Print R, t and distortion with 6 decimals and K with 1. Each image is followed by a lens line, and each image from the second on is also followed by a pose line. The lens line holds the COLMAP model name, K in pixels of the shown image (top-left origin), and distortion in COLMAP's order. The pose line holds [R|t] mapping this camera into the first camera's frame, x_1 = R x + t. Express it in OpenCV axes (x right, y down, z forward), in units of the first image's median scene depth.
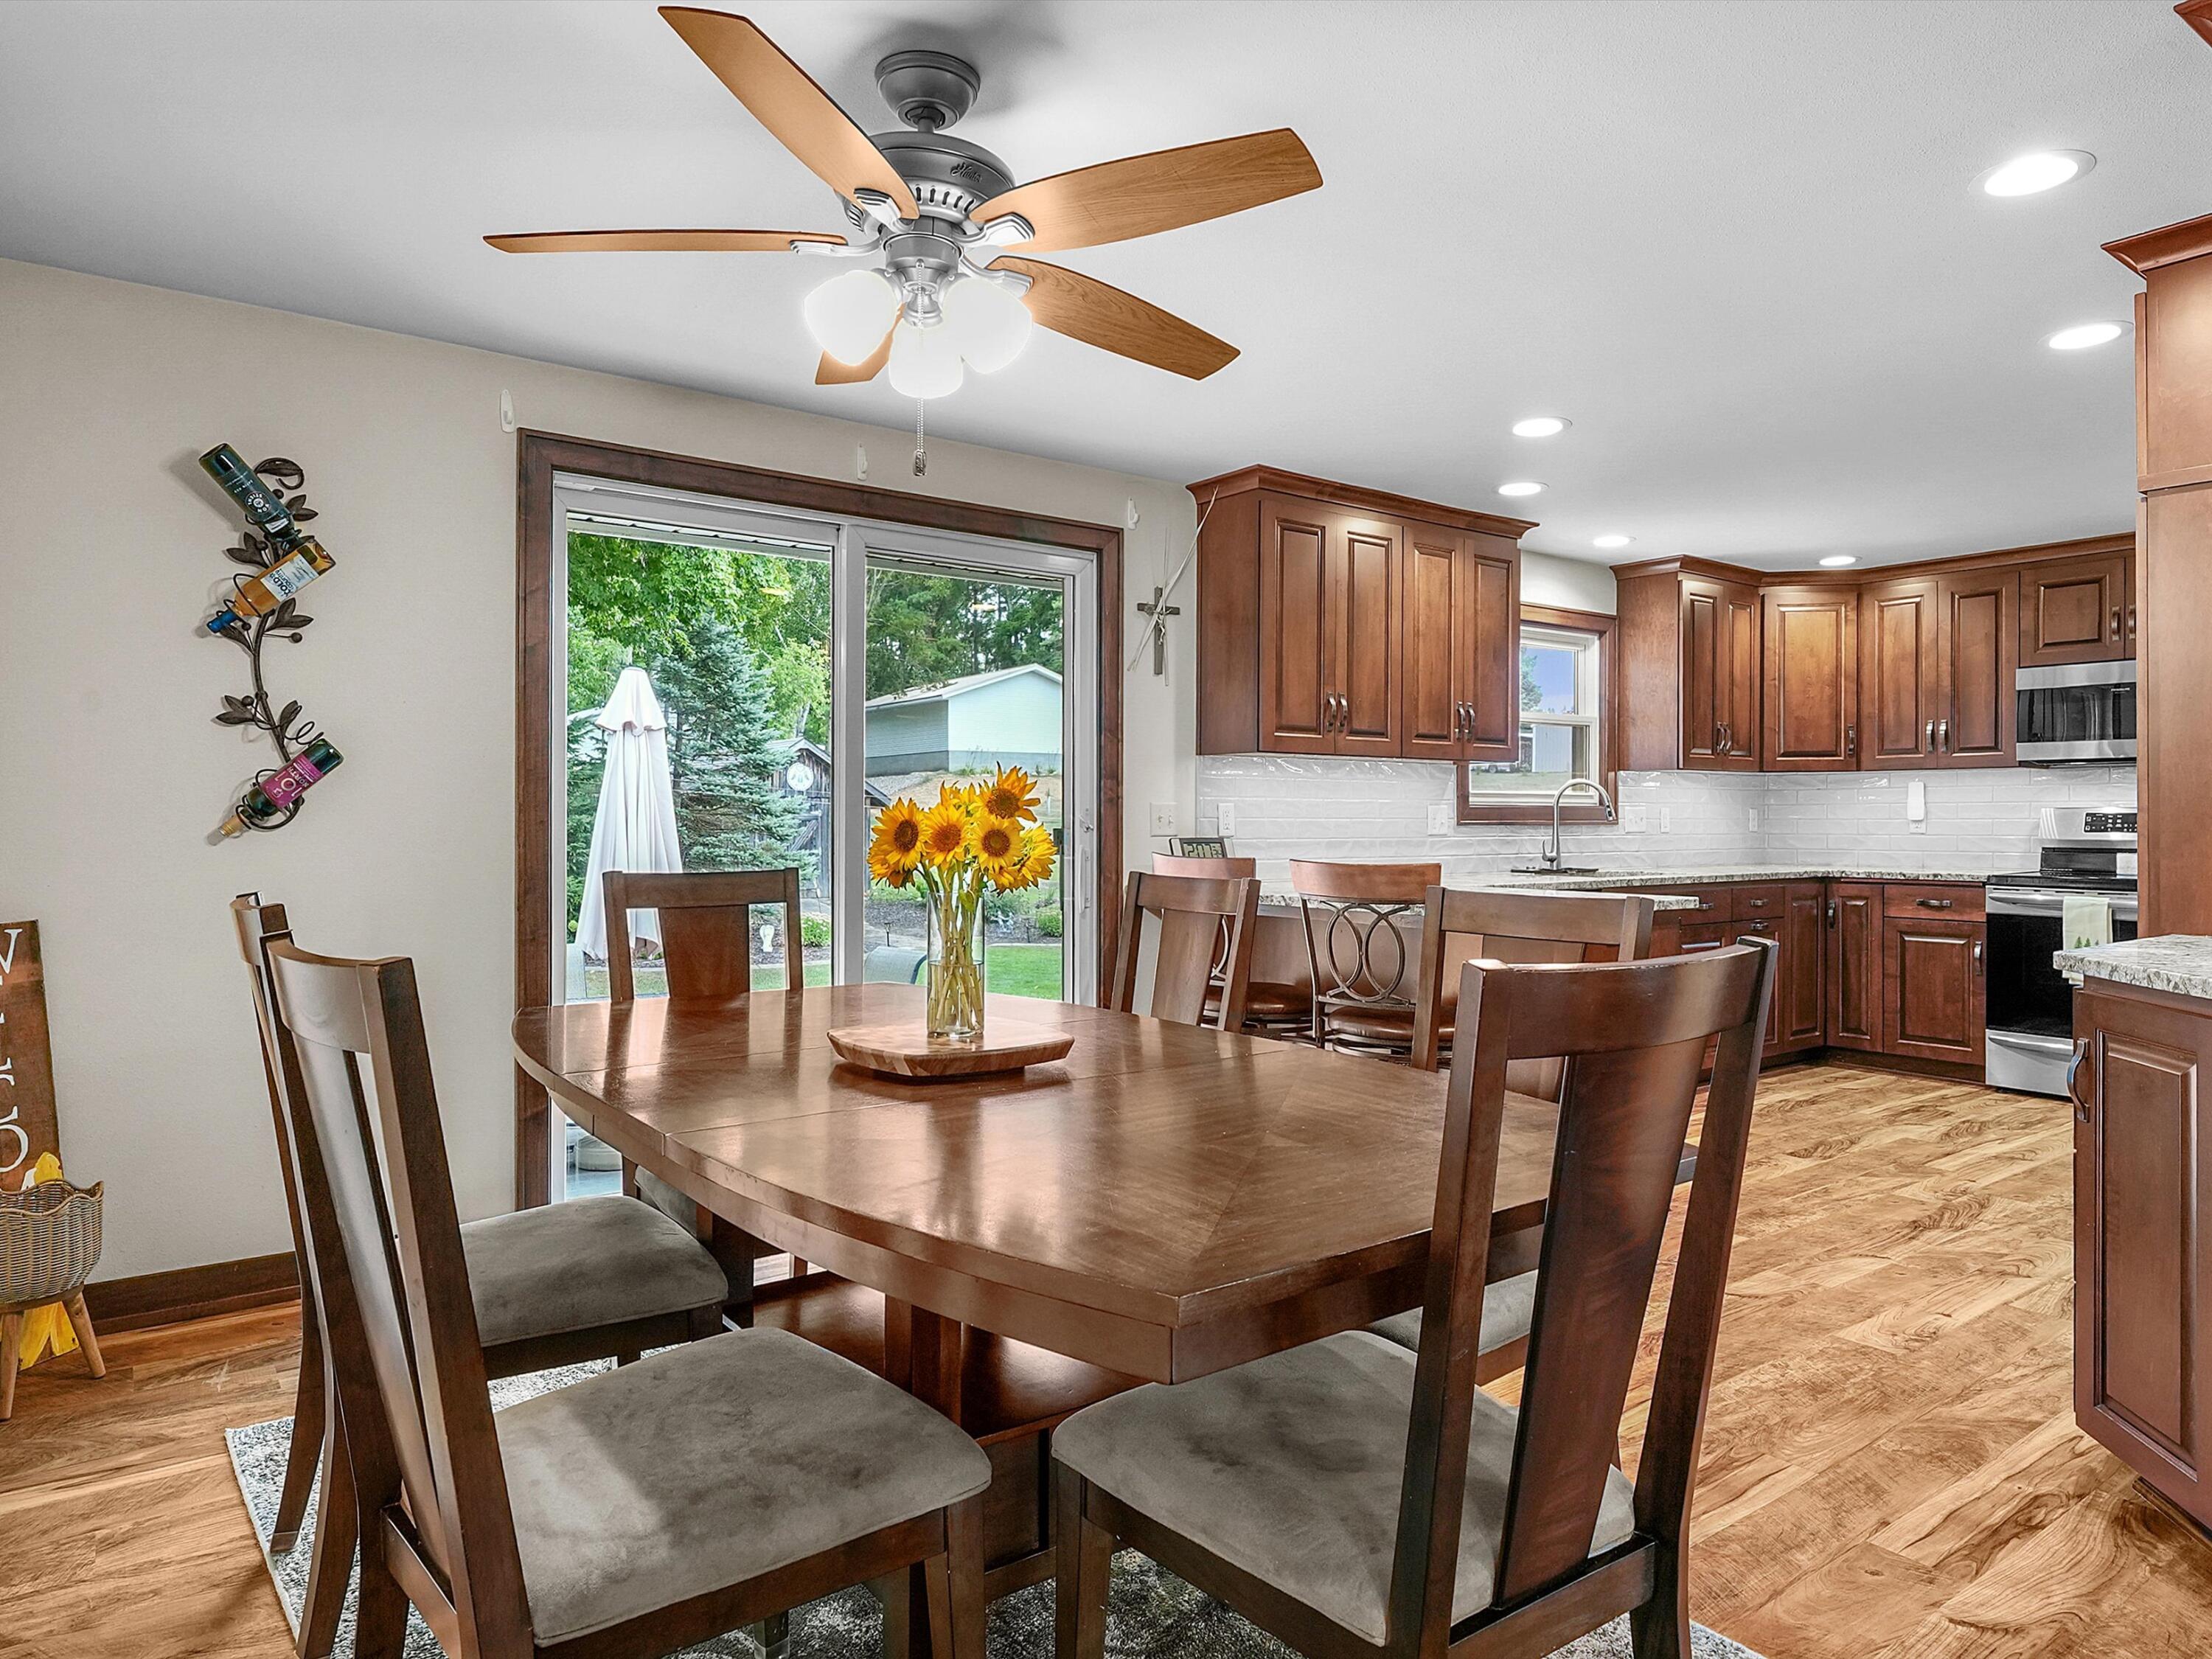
lens RADIAL K [[1392.3, 0, 1106.0], [0, 1392.3, 829.5], [0, 0, 1]] dist [0.006316, -0.000302]
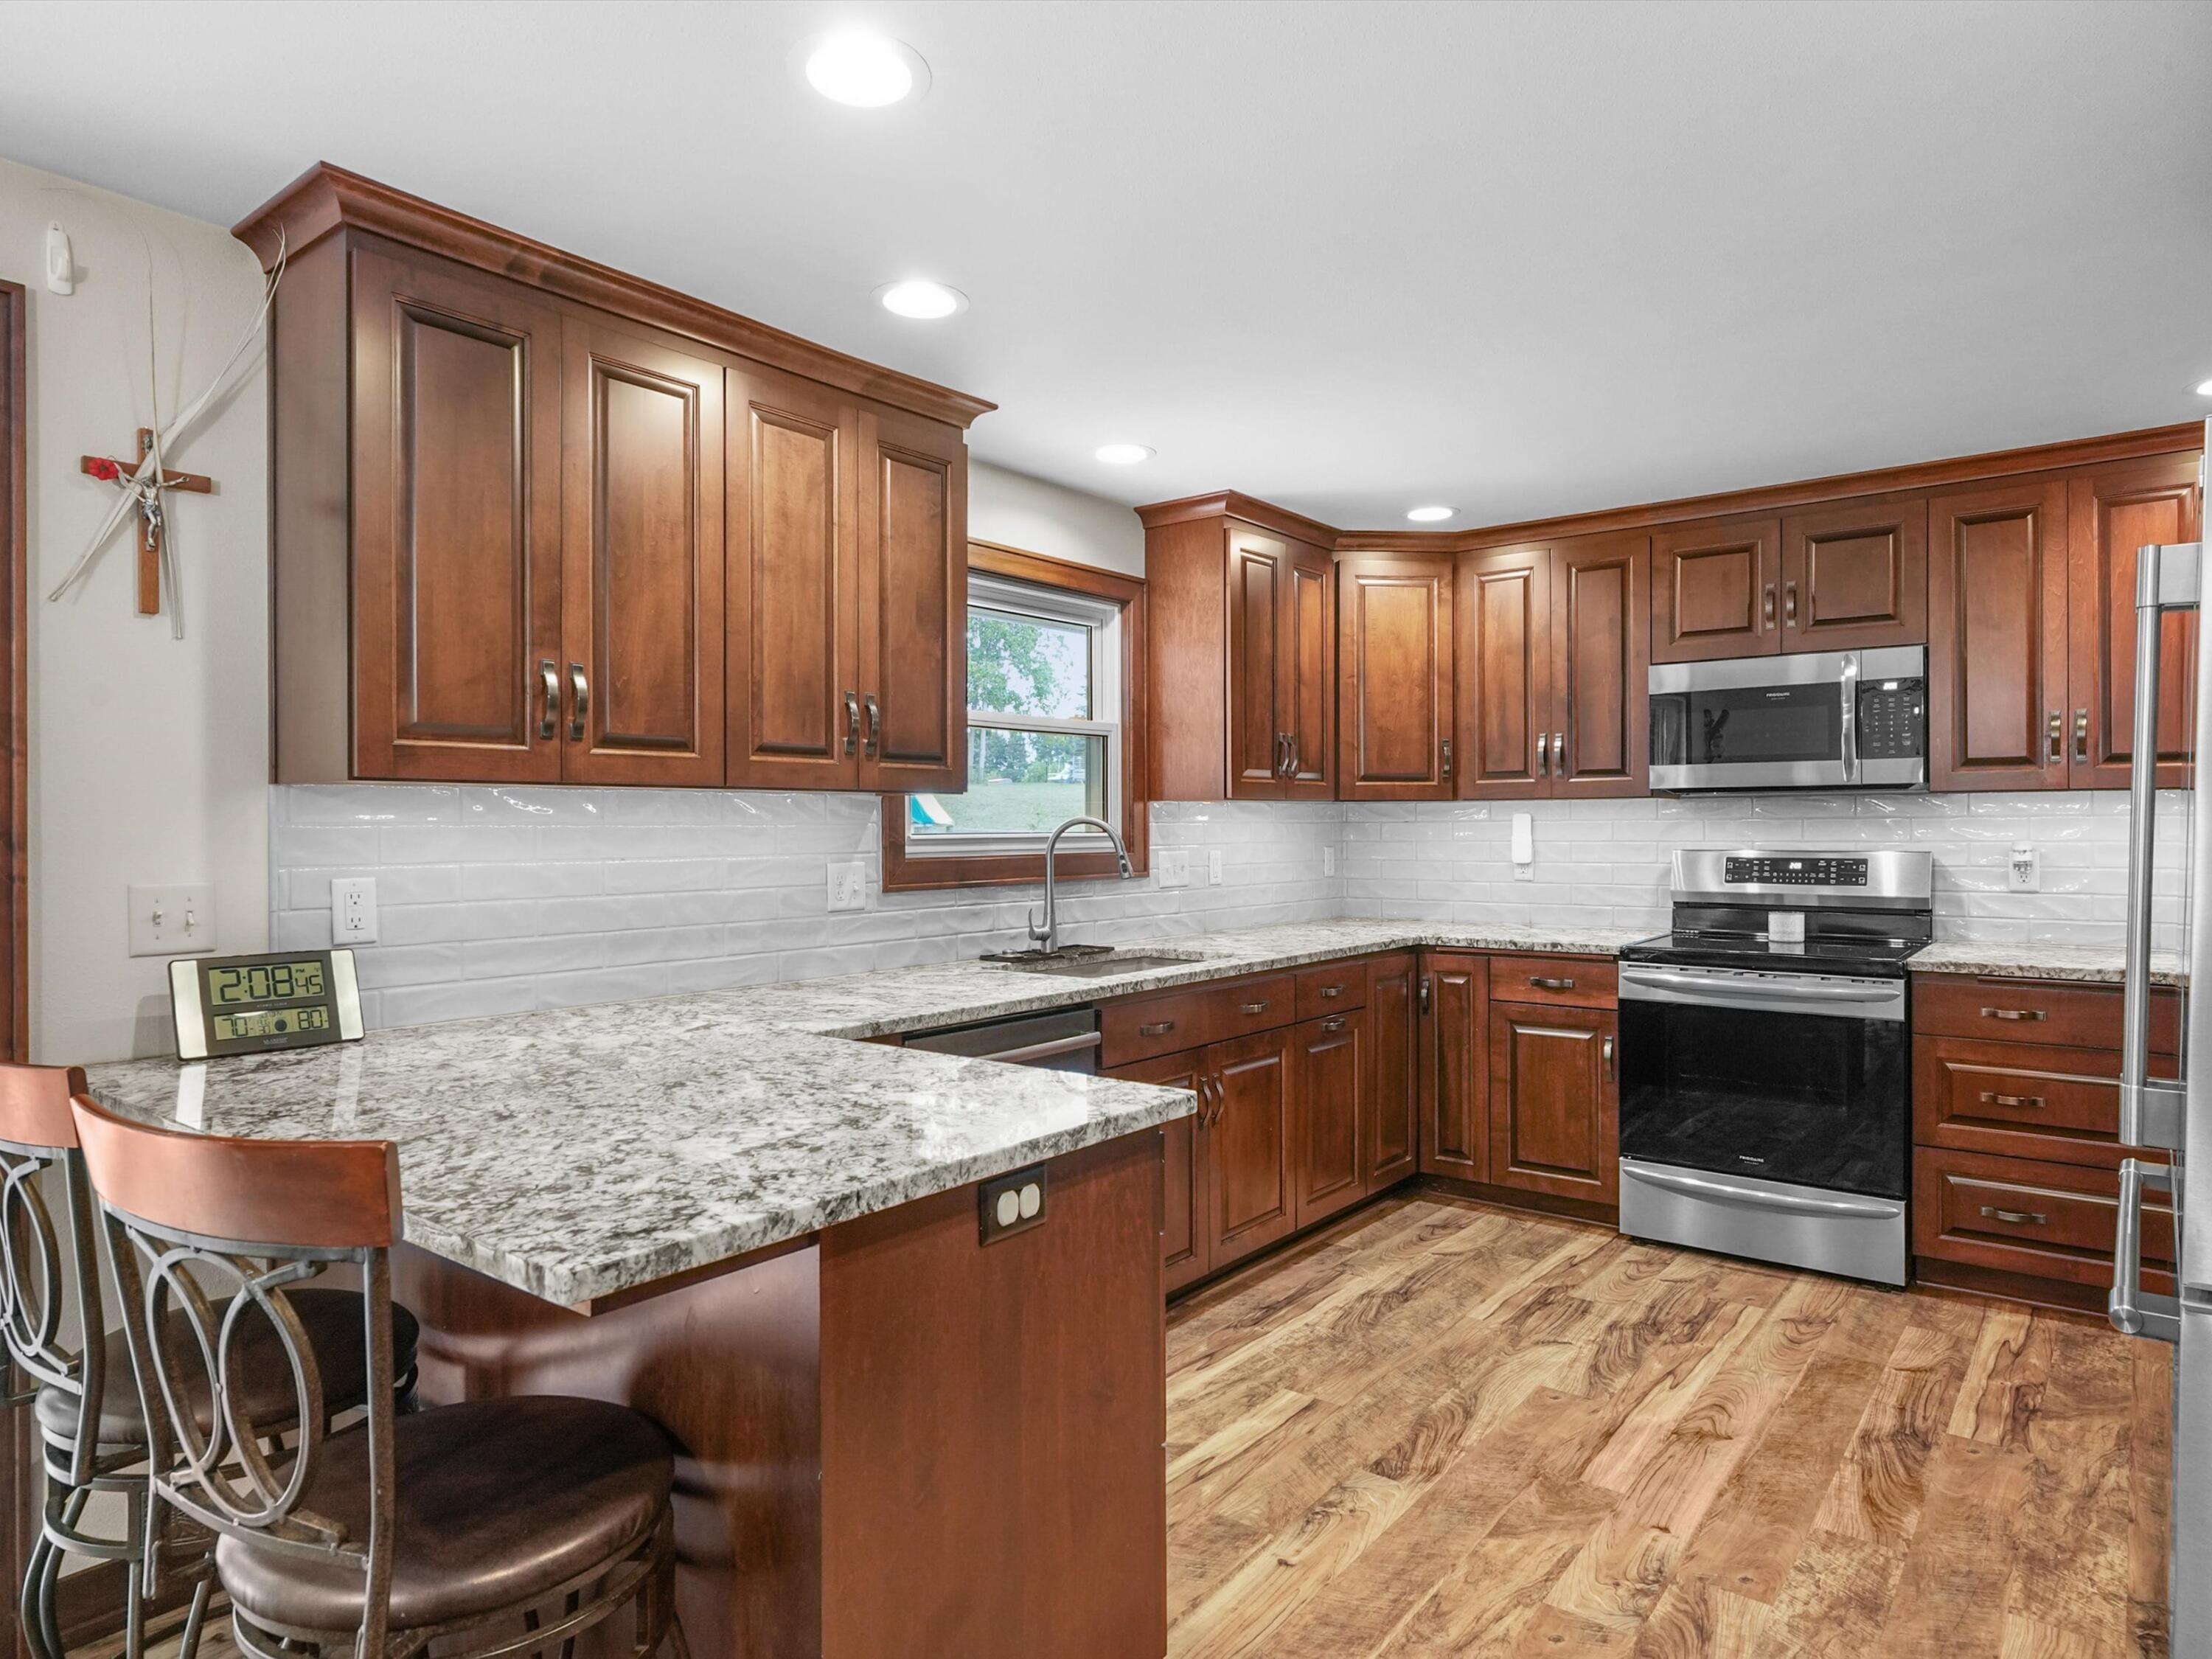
lens RADIAL K [[1301.7, 0, 1106.0], [0, 1301.7, 829.5], [0, 0, 1]] dist [0.001196, 0.000795]
pose [[0.968198, -0.005840, 0.250118, 0.188982], [0.006398, 0.999979, -0.001419, -0.027533], [-0.250104, 0.002974, 0.968214, 0.382945]]
